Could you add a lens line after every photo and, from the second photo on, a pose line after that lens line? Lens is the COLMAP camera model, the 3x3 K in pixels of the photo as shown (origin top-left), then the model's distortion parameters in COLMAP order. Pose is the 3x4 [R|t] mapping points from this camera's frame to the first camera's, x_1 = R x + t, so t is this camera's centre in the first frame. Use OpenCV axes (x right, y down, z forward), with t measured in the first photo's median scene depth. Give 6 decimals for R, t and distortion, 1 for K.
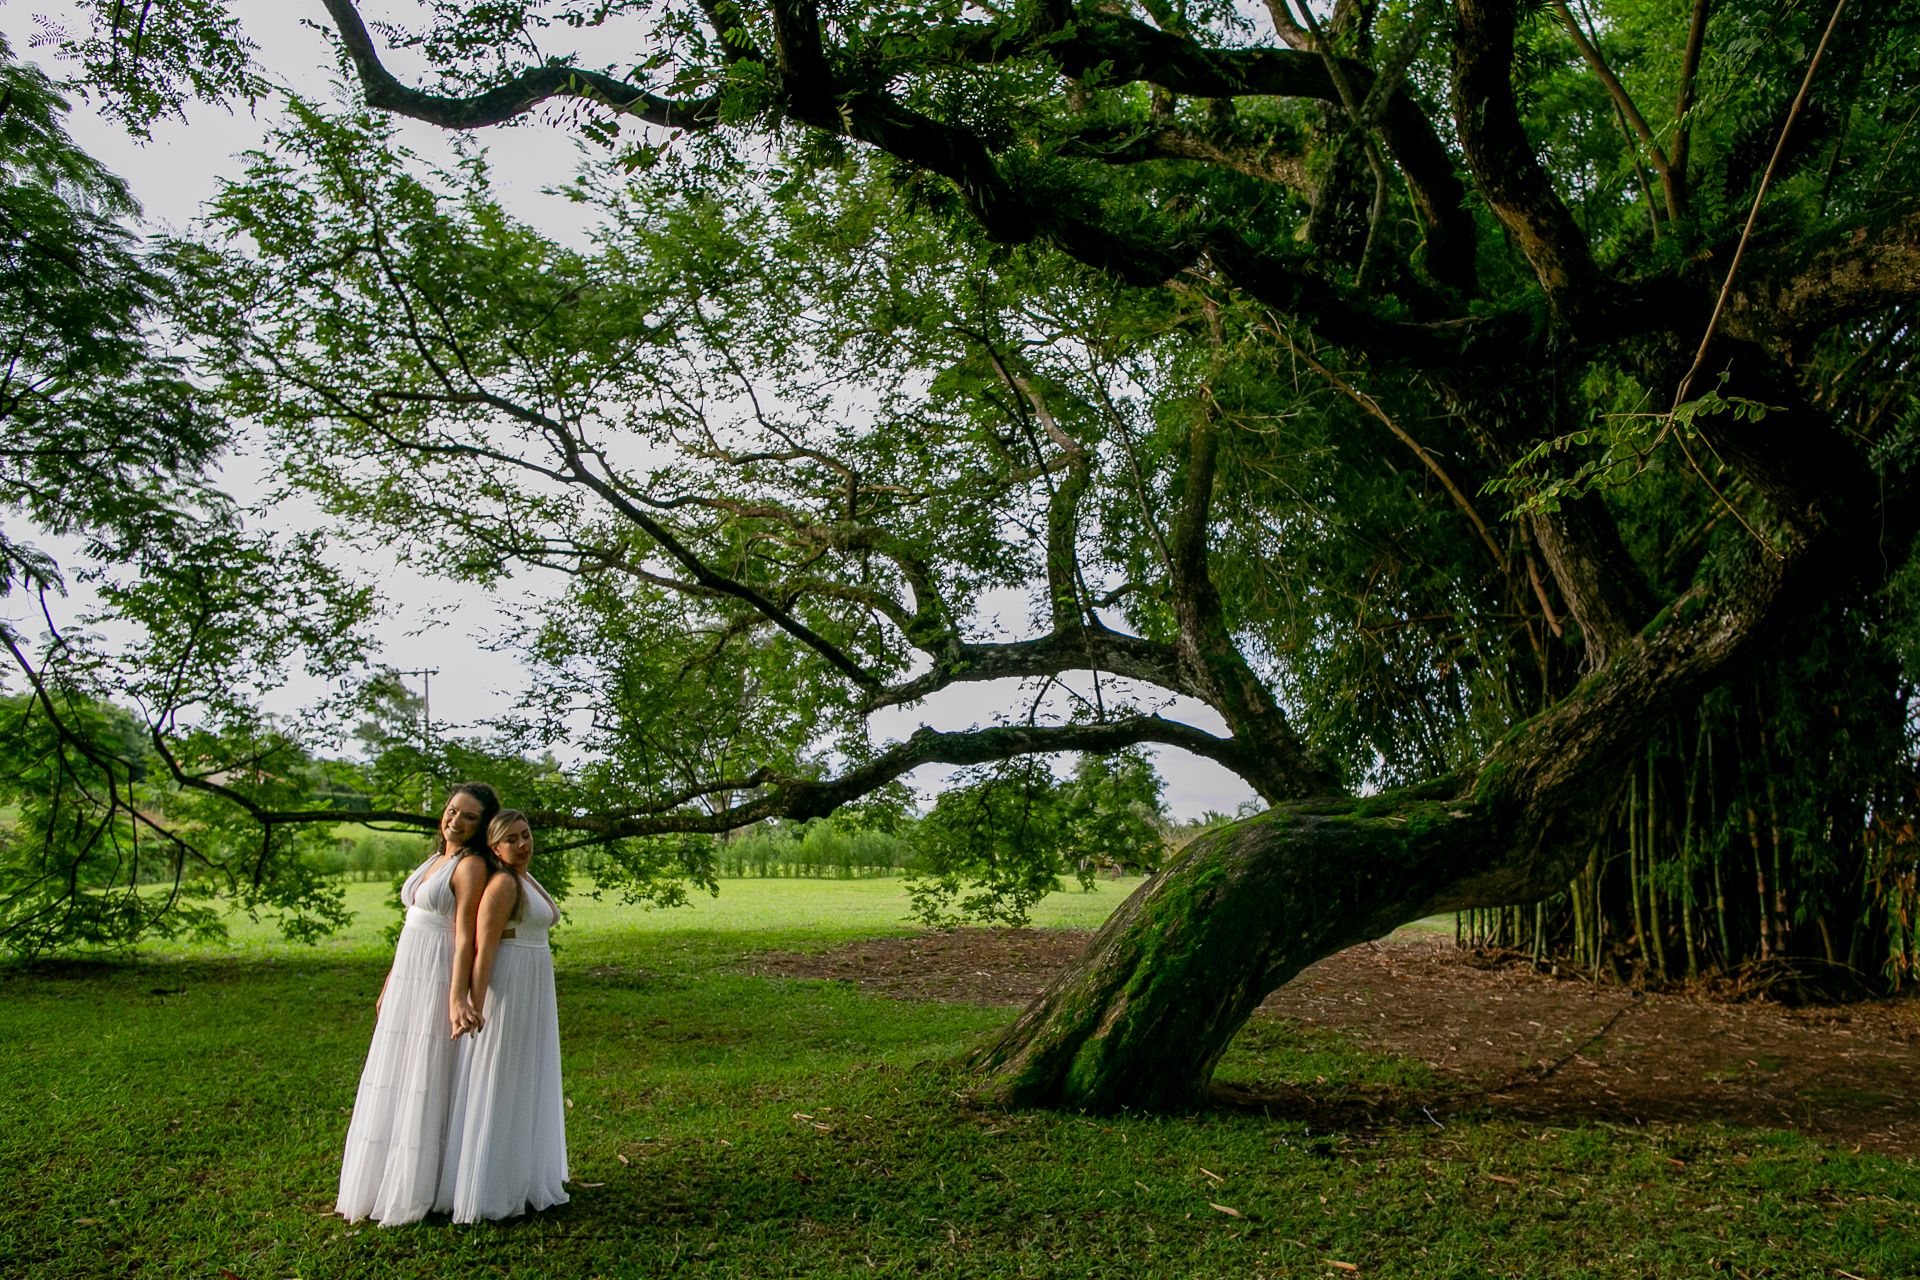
lens RADIAL K [[1293.5, 0, 910.8], [0, 1293.5, 685.9], [0, 0, 1]] dist [-0.053306, 0.064793]
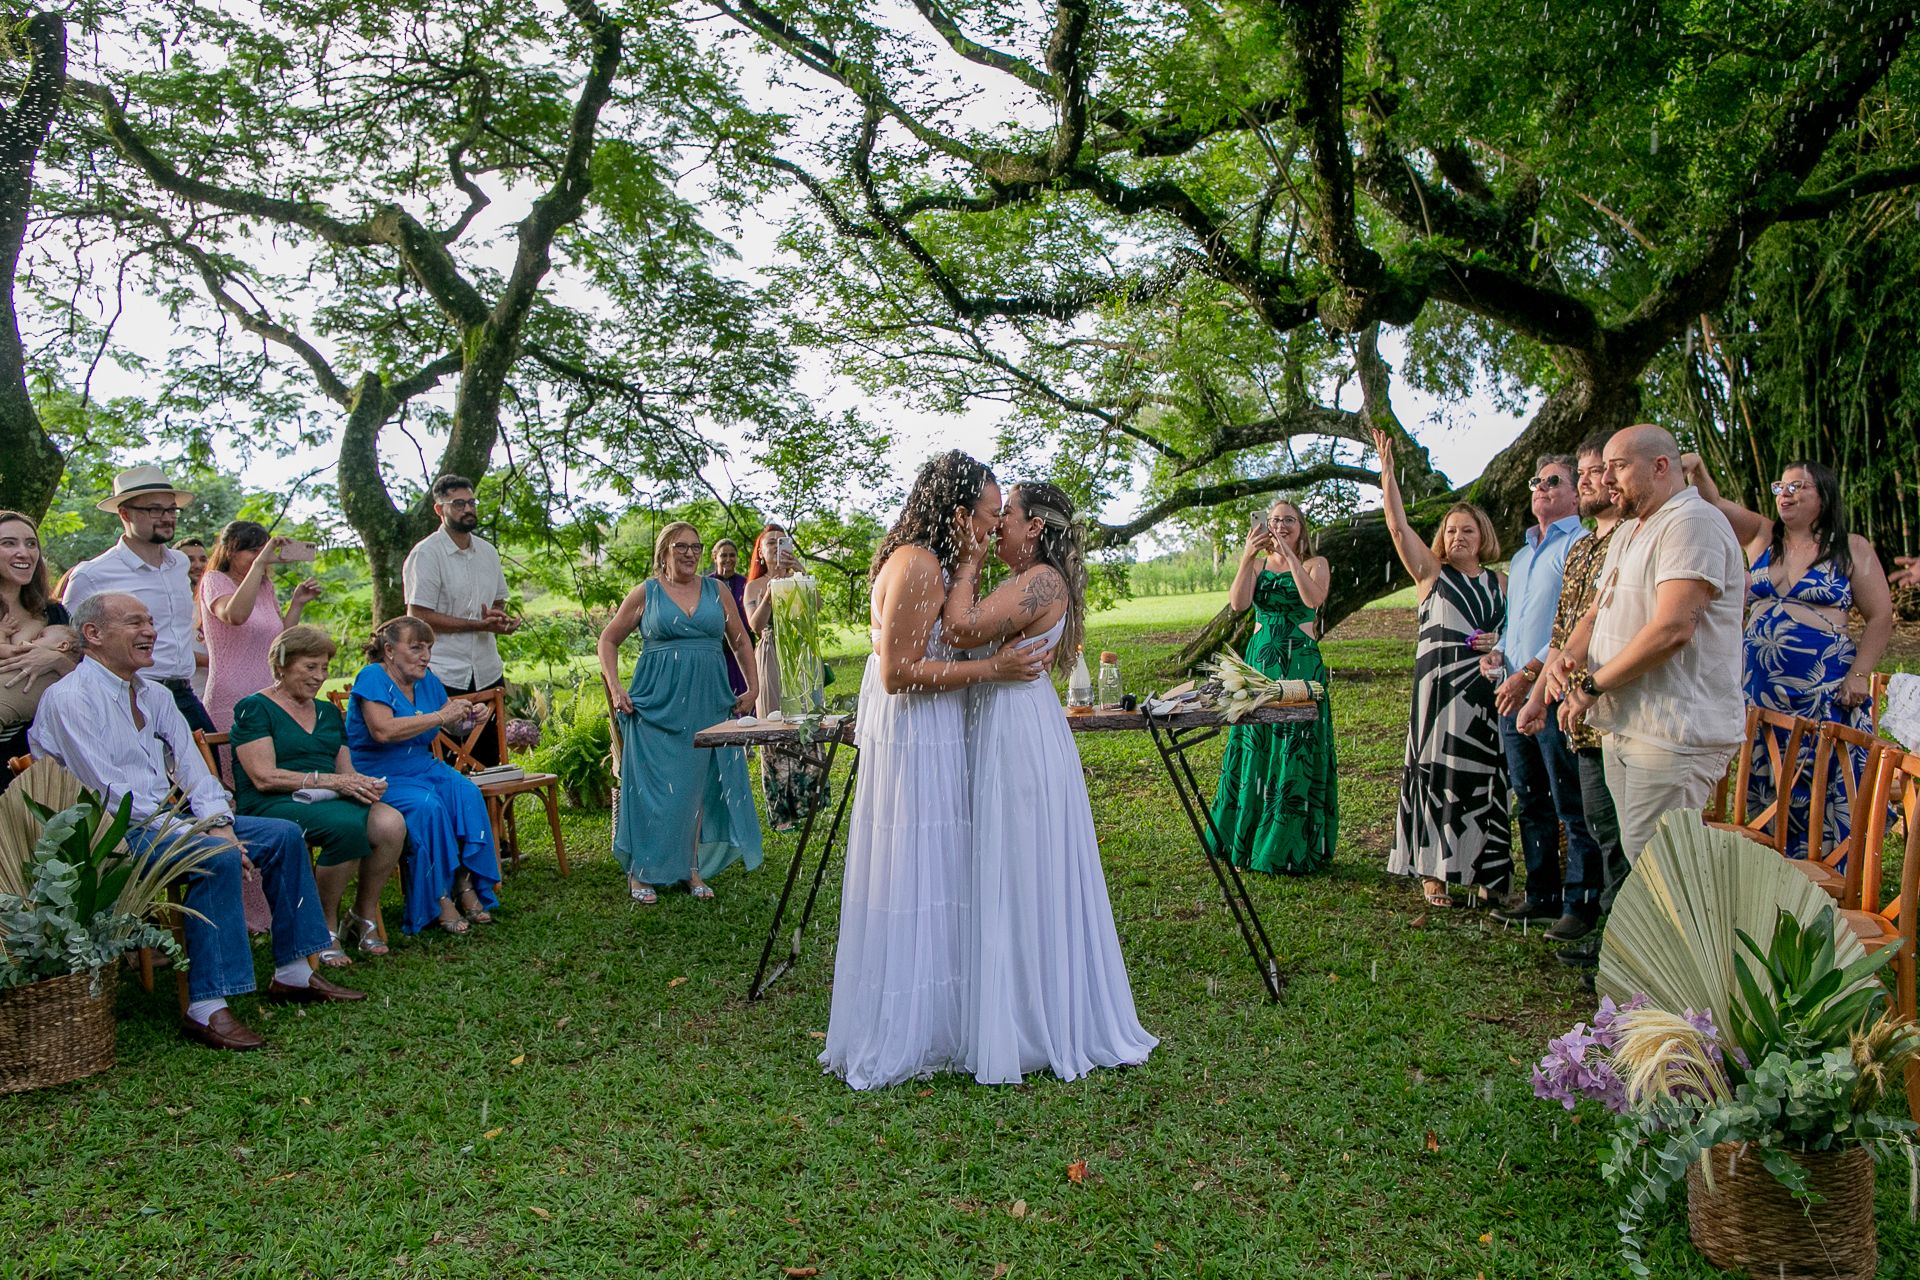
lens RADIAL K [[1323.9, 0, 1030.4], [0, 1323.9, 640.9], [0, 0, 1]] dist [0.003496, 0.004831]
pose [[0.937130, -0.066463, -0.342592, 0.353380], [0.122697, 0.981771, 0.145162, -0.041336], [0.326699, -0.178071, 0.928202, -0.638706]]
